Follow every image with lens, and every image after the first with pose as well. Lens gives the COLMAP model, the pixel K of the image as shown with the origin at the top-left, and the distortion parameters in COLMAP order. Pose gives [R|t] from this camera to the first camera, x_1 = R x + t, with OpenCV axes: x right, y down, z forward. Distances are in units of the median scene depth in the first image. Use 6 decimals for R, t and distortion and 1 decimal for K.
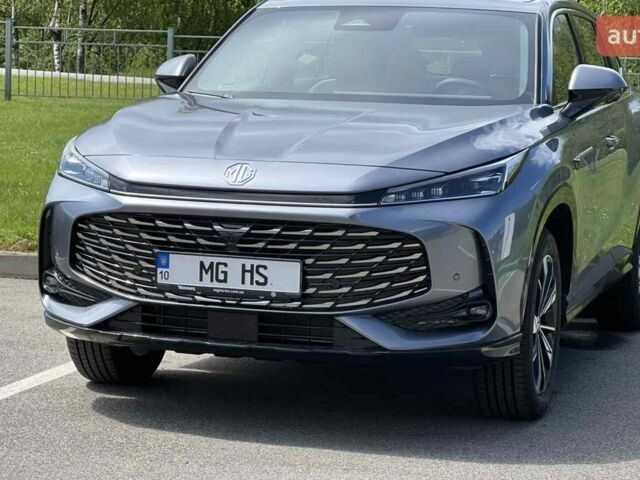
lens RADIAL K [[1819.6, 0, 320.0], [0, 1819.6, 240.0], [0, 0, 1]] dist [-0.377253, 13.612335]
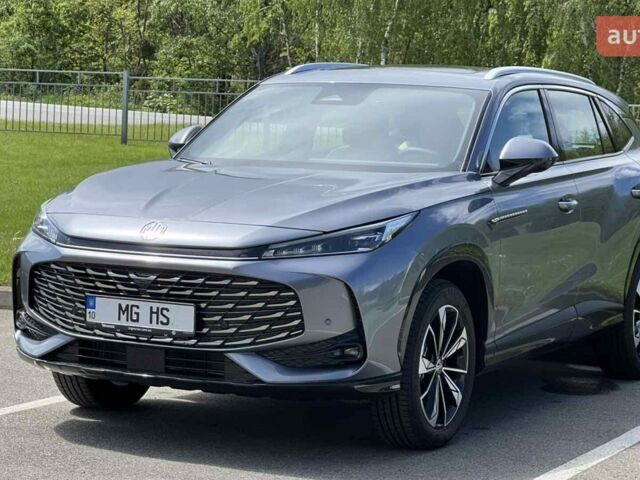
lens RADIAL K [[1819.6, 0, 320.0], [0, 1819.6, 240.0], [0, 0, 1]] dist [-0.377253, 13.612335]
pose [[0.983330, 0.013539, -0.181325, 0.278464], [-0.018831, 0.999445, -0.027495, 0.000210], [0.180852, 0.030451, 0.983039, -0.144340]]
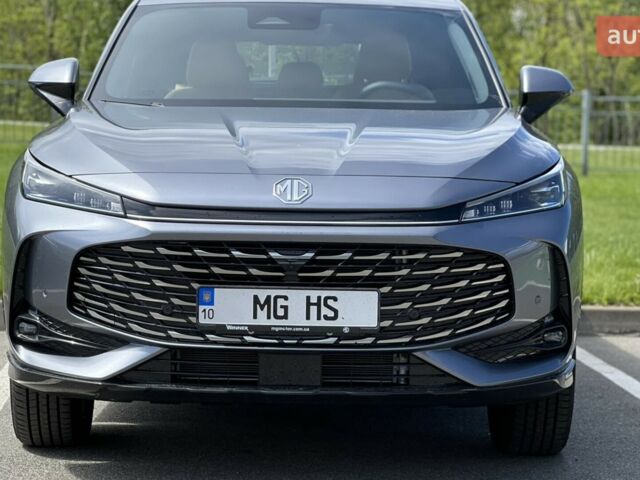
lens RADIAL K [[1819.6, 0, 320.0], [0, 1819.6, 240.0], [0, 0, 1]] dist [-0.377253, 13.612335]
pose [[0.952769, -0.035718, 0.301590, -0.291230], [0.039184, 0.999217, -0.005450, -0.008218], [-0.301159, 0.017010, 0.953422, 0.183586]]
